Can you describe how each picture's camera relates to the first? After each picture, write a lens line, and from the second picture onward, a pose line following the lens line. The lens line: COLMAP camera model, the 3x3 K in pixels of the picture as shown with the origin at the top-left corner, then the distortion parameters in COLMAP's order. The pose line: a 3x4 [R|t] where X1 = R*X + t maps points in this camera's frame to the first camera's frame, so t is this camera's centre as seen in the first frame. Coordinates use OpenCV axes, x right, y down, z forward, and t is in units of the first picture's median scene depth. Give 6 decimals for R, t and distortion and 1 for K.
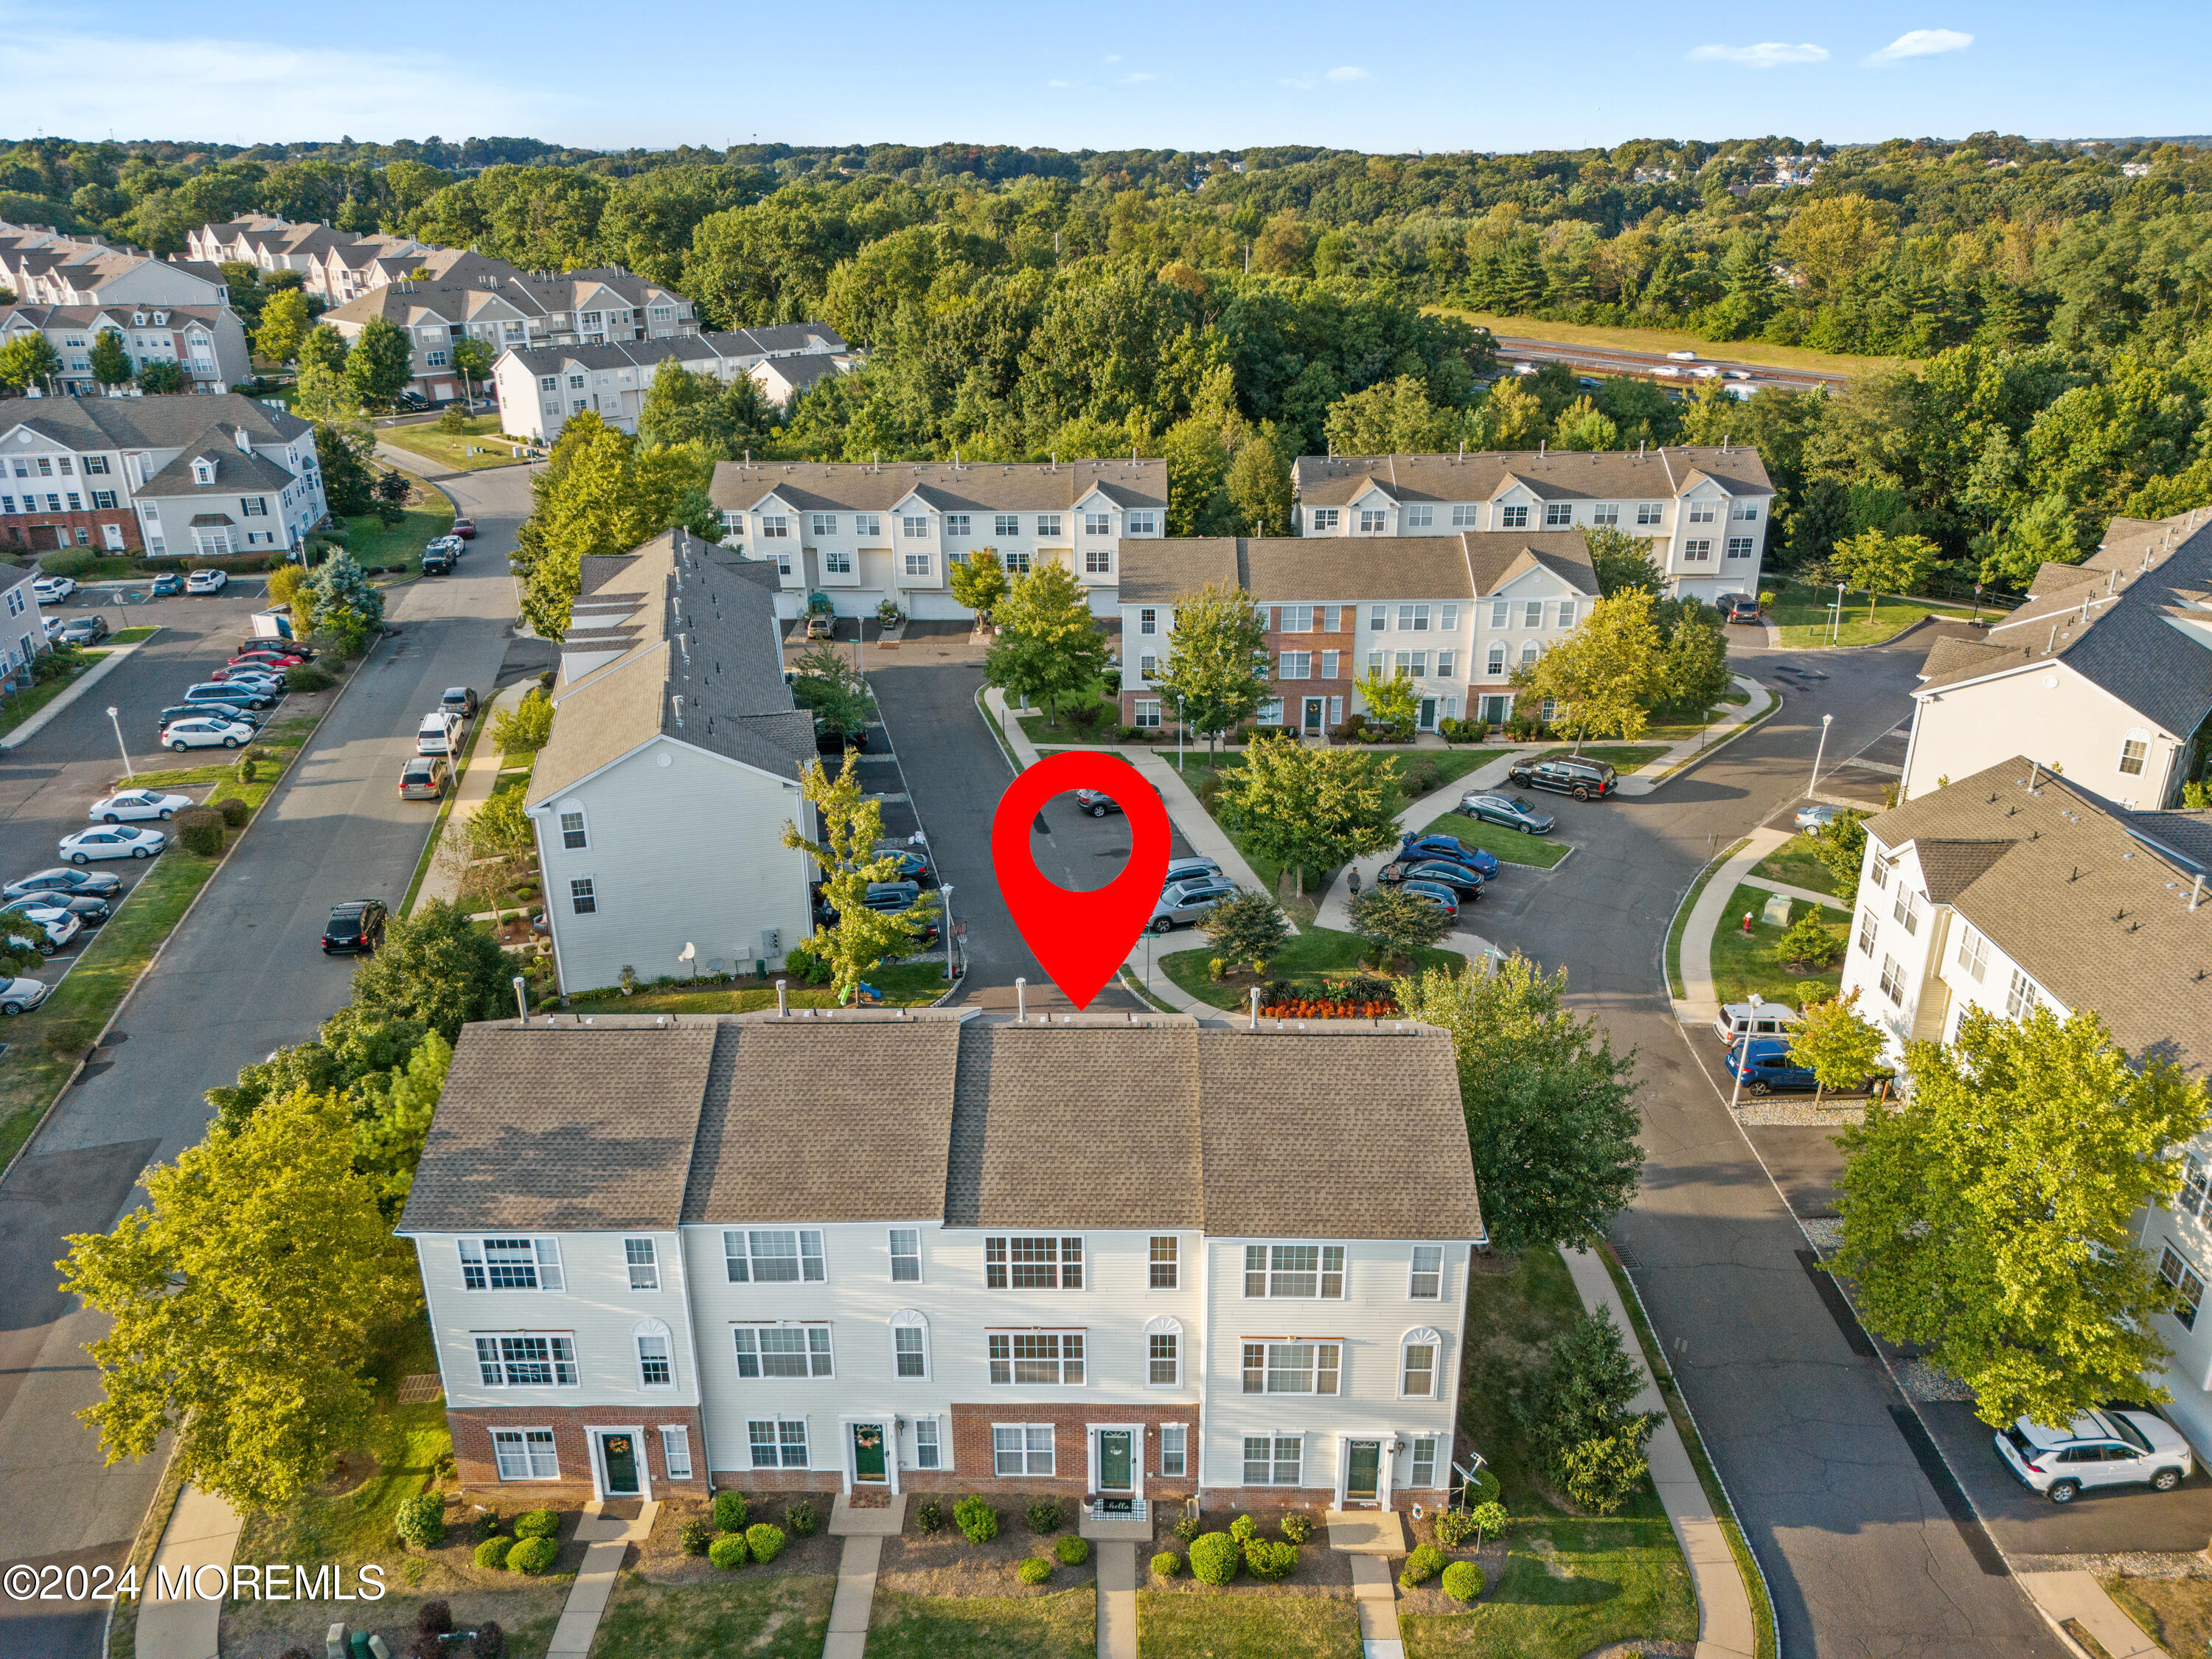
lens RADIAL K [[1622.5, 0, 1110.5], [0, 1622.5, 831.6], [0, 0, 1]] dist [0.071493, -0.068648]
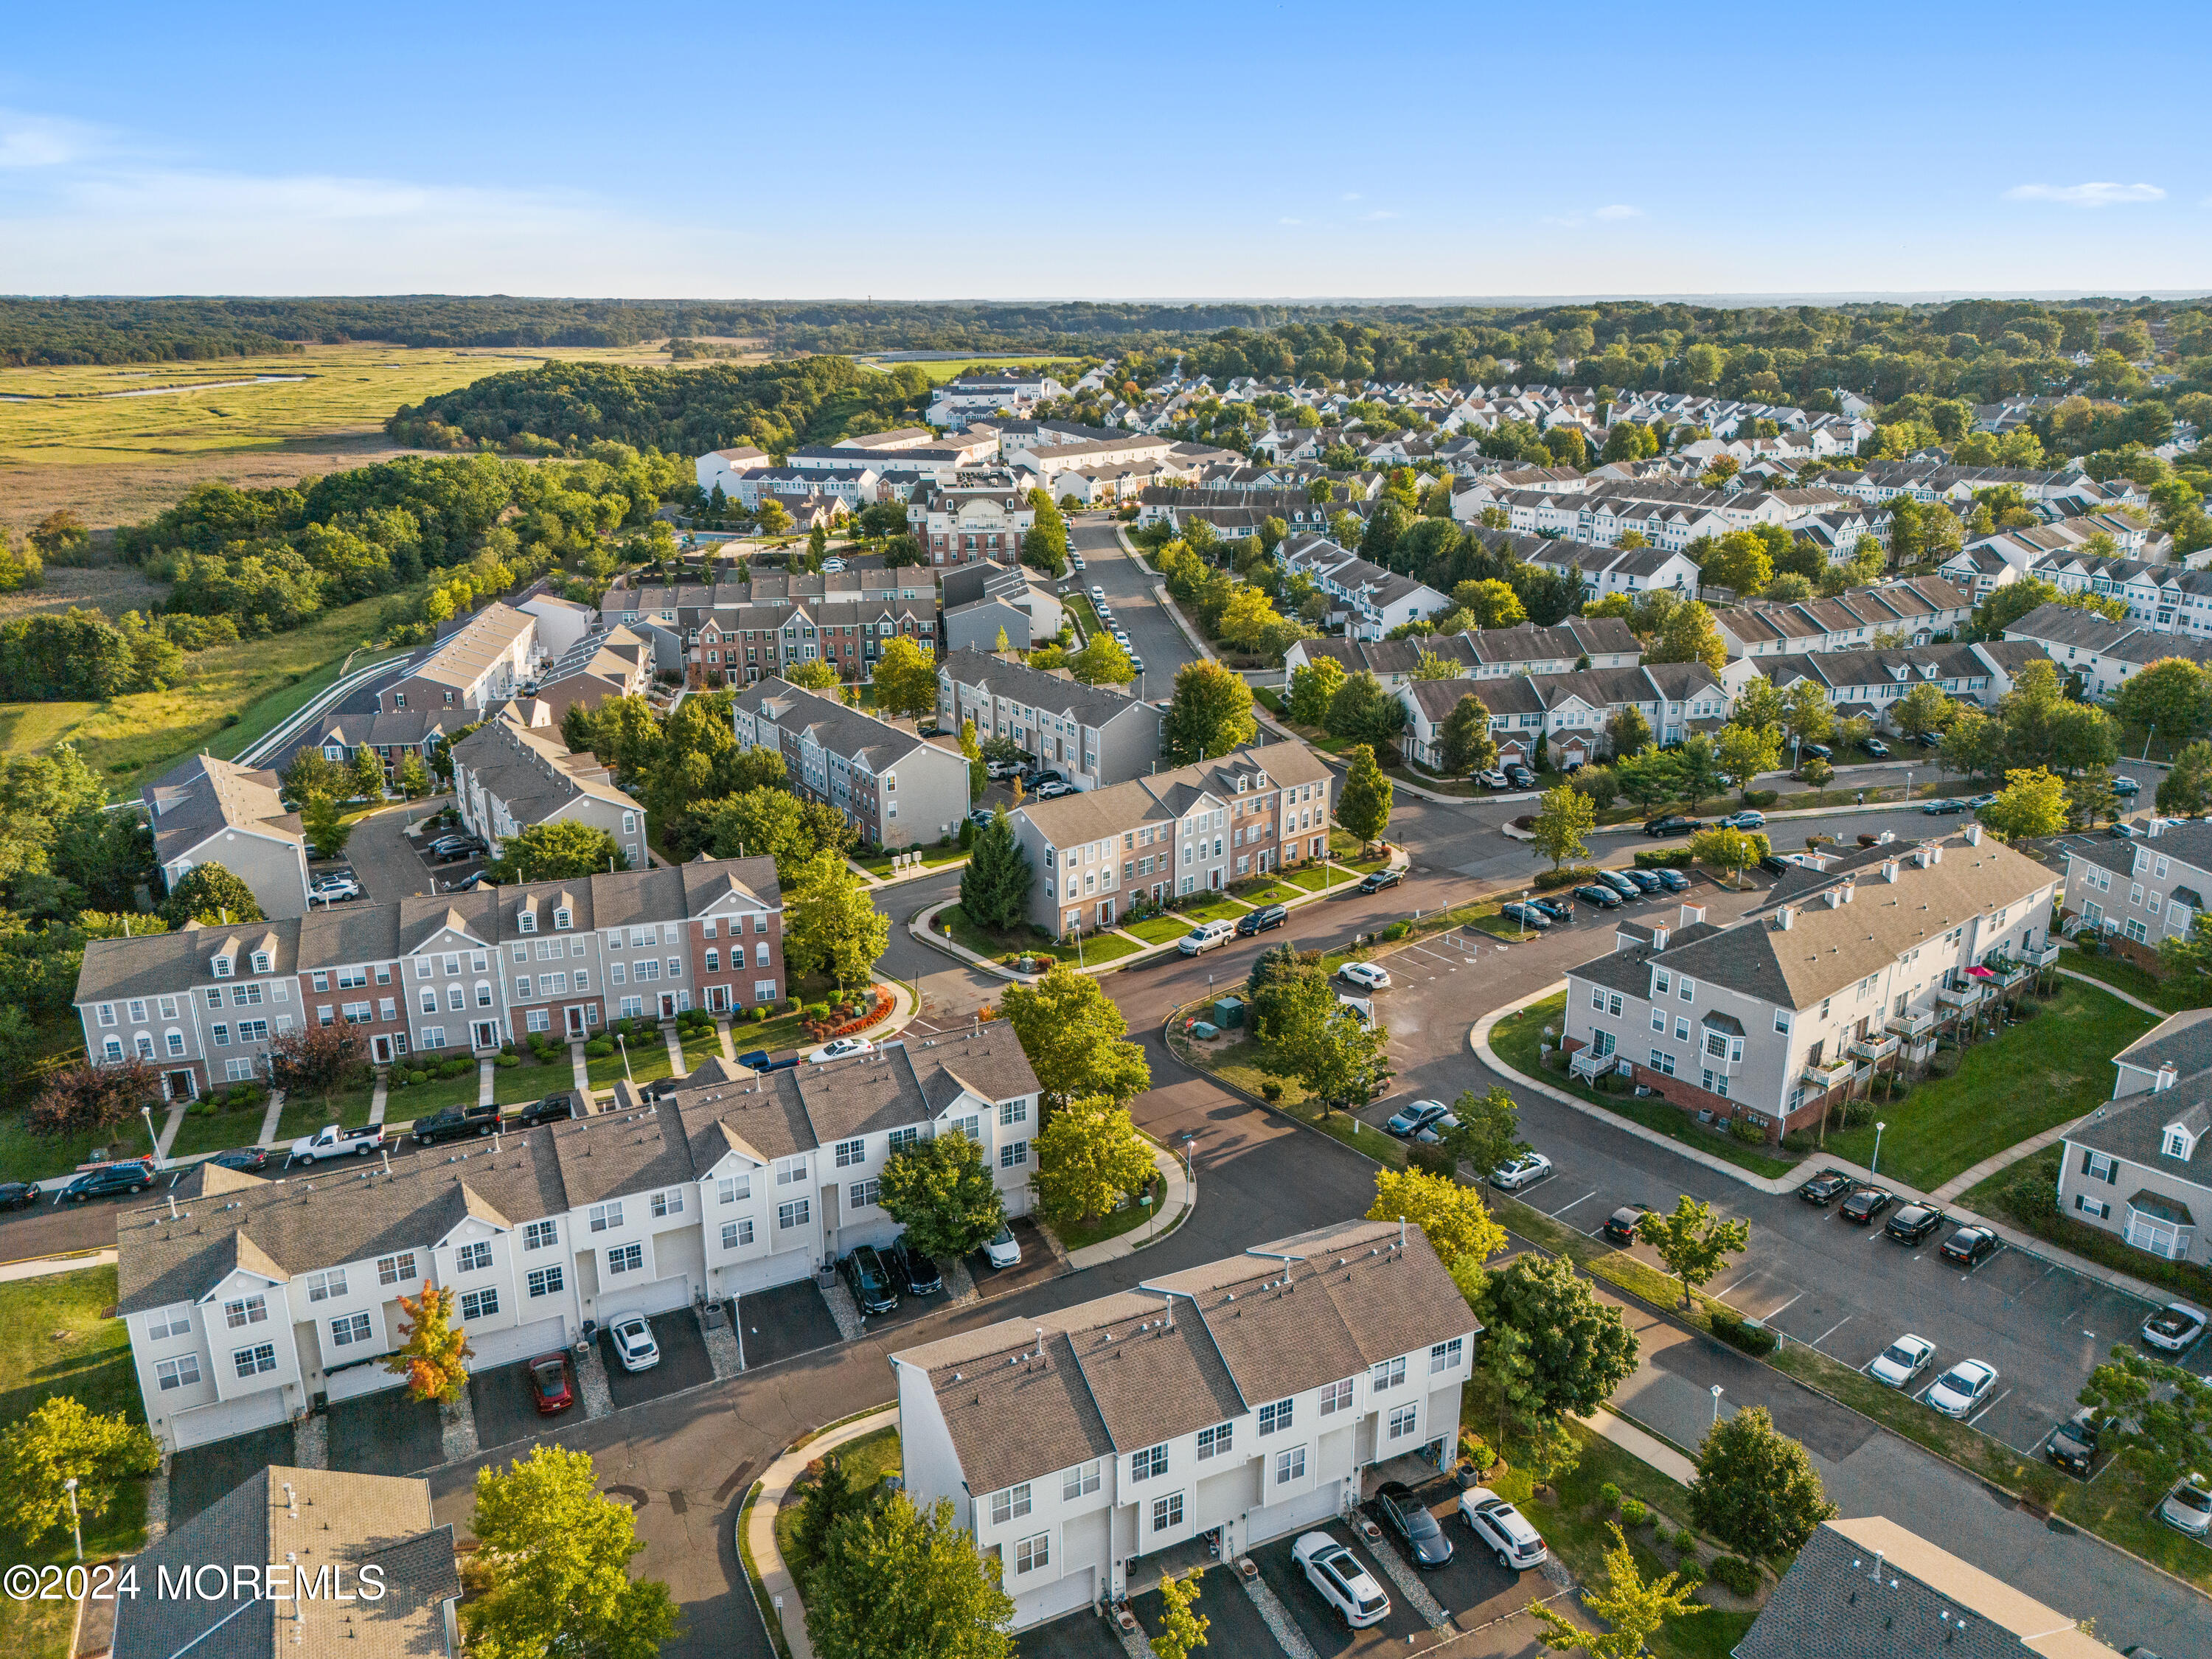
lens RADIAL K [[1622.5, 0, 1110.5], [0, 1622.5, 831.6], [0, 0, 1]] dist [0.071493, -0.068648]
pose [[-0.894948, 0.146642, -0.421383, 0.287591], [-0.161058, 0.774587, 0.611617, -0.584355], [0.416087, 0.615233, -0.669597, 0.804820]]
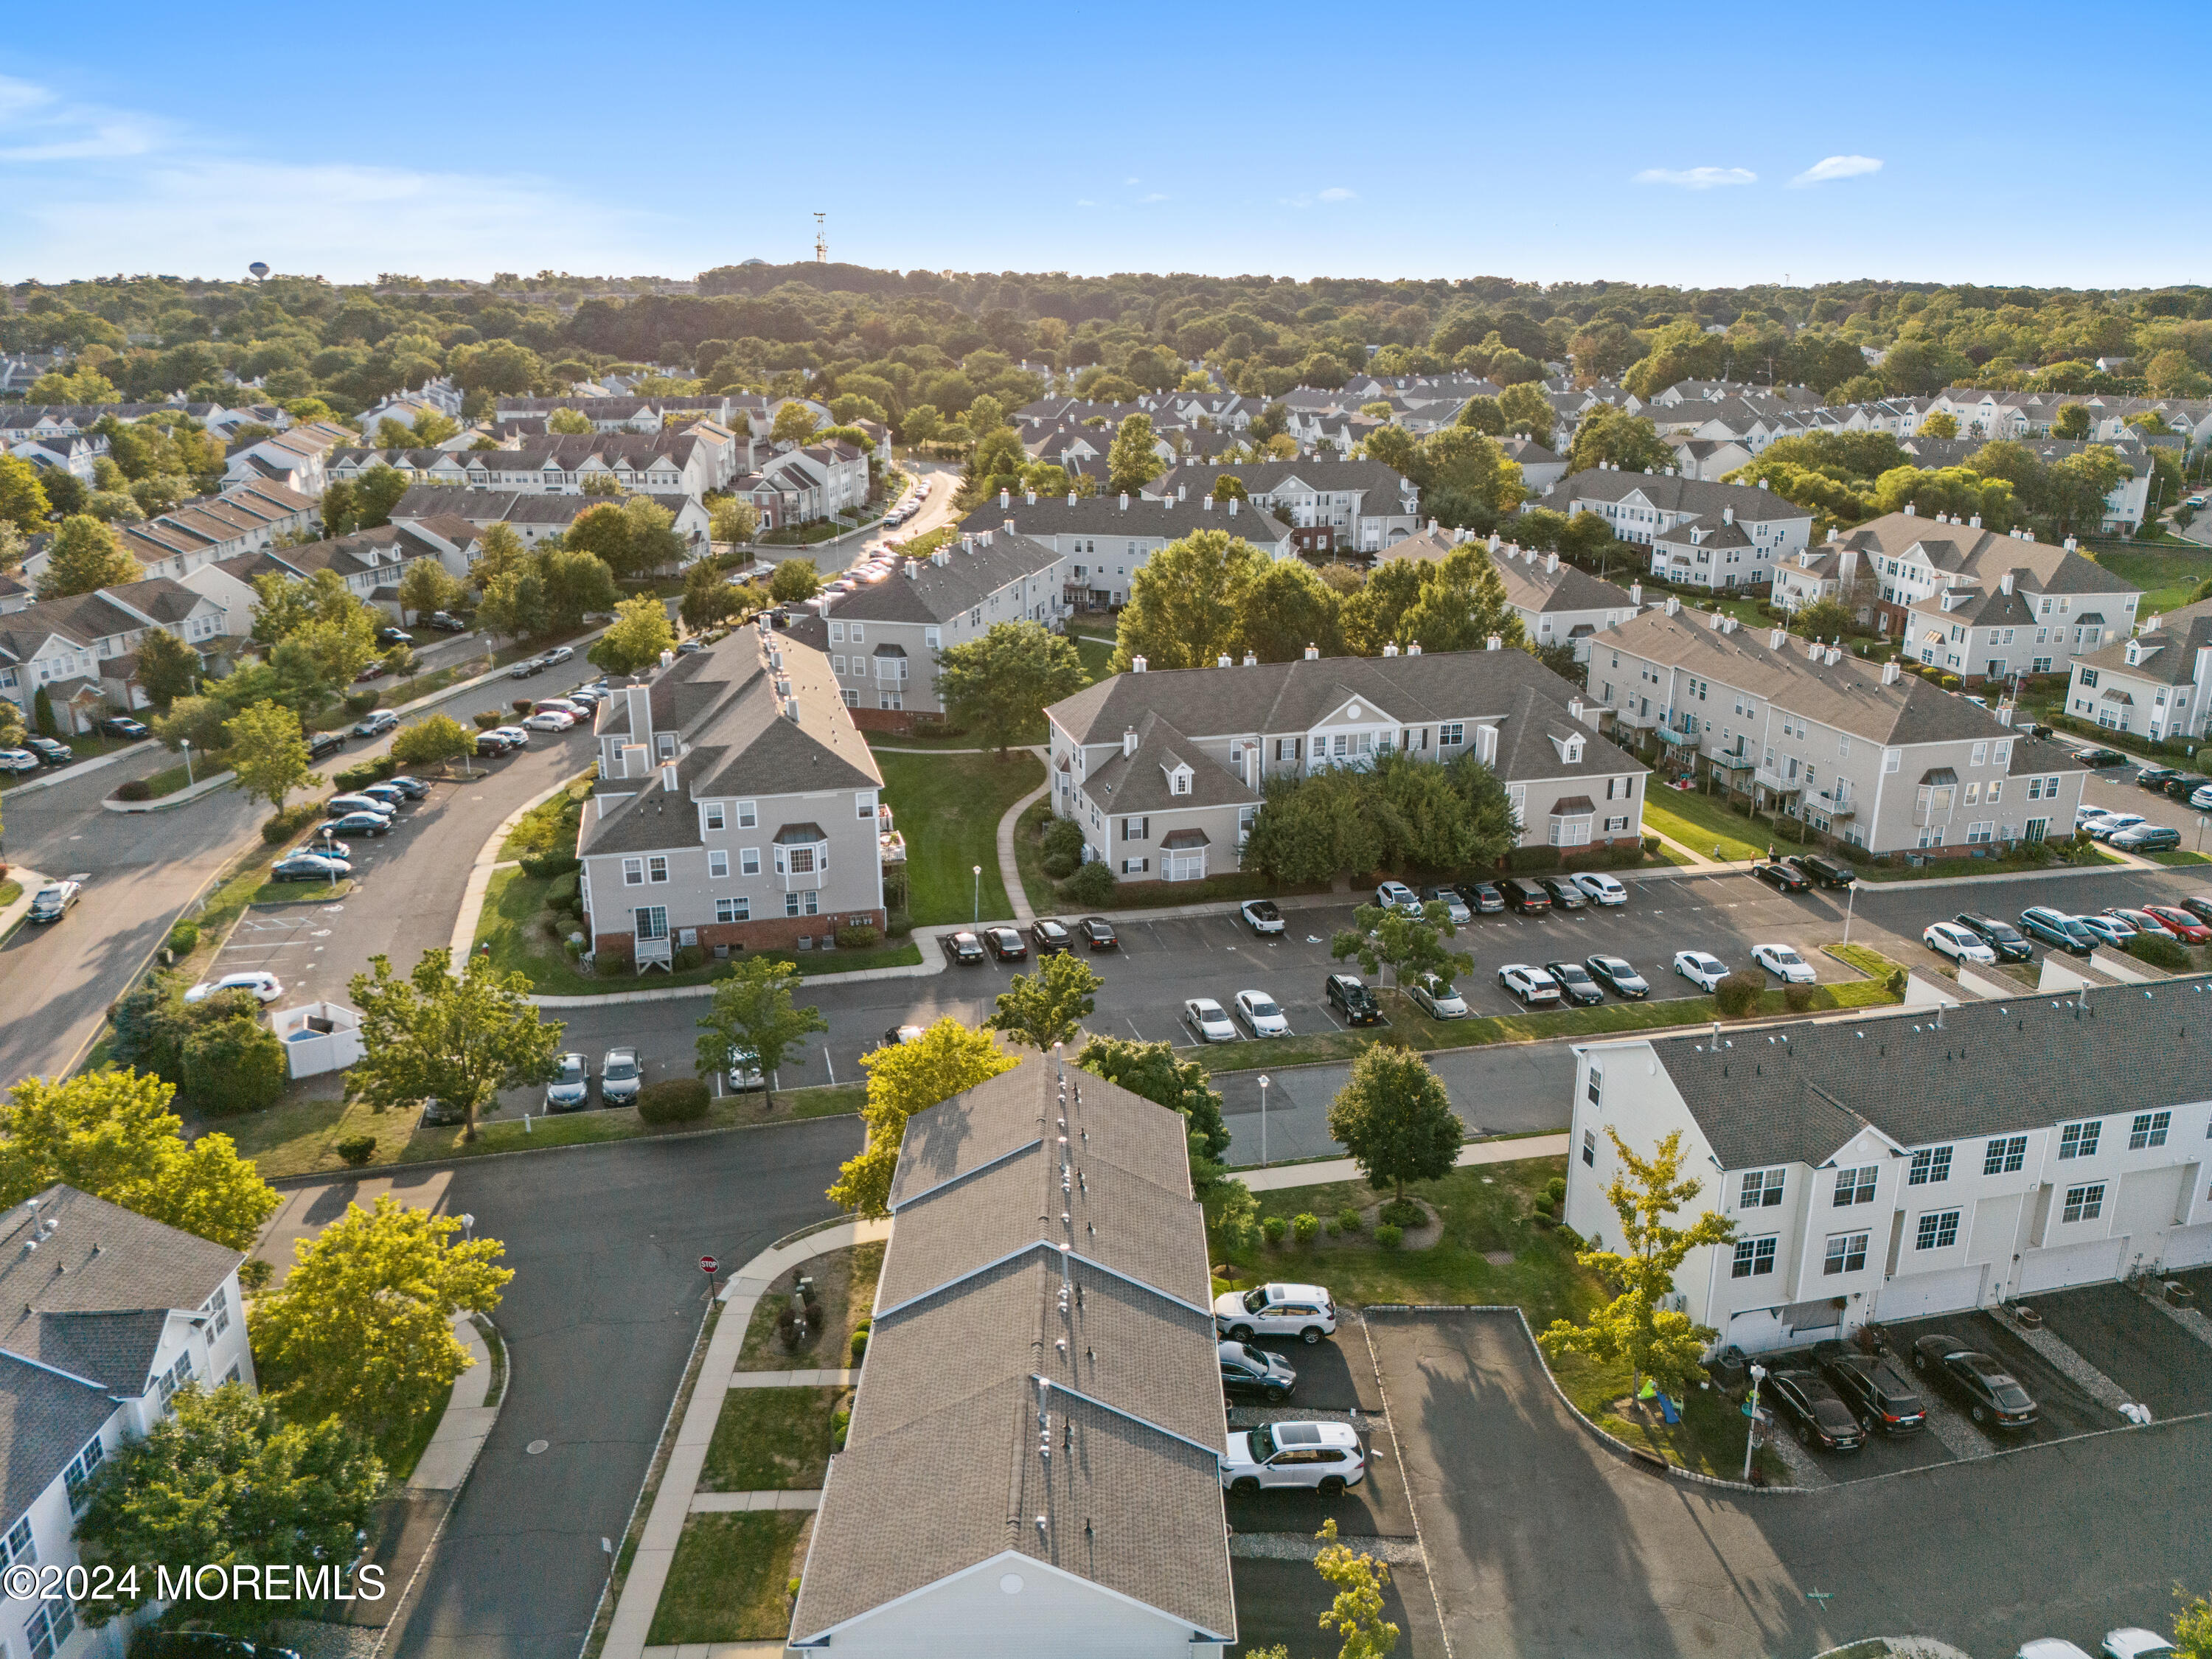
lens RADIAL K [[1637.9, 0, 1106.0], [0, 1637.9, 829.5], [0, 0, 1]] dist [0.068297, -0.061033]
pose [[0.018243, 0.314875, -0.948958, 0.411497], [-0.379019, 0.880455, 0.284859, -0.219103], [0.925209, 0.354476, 0.135406, 0.341300]]
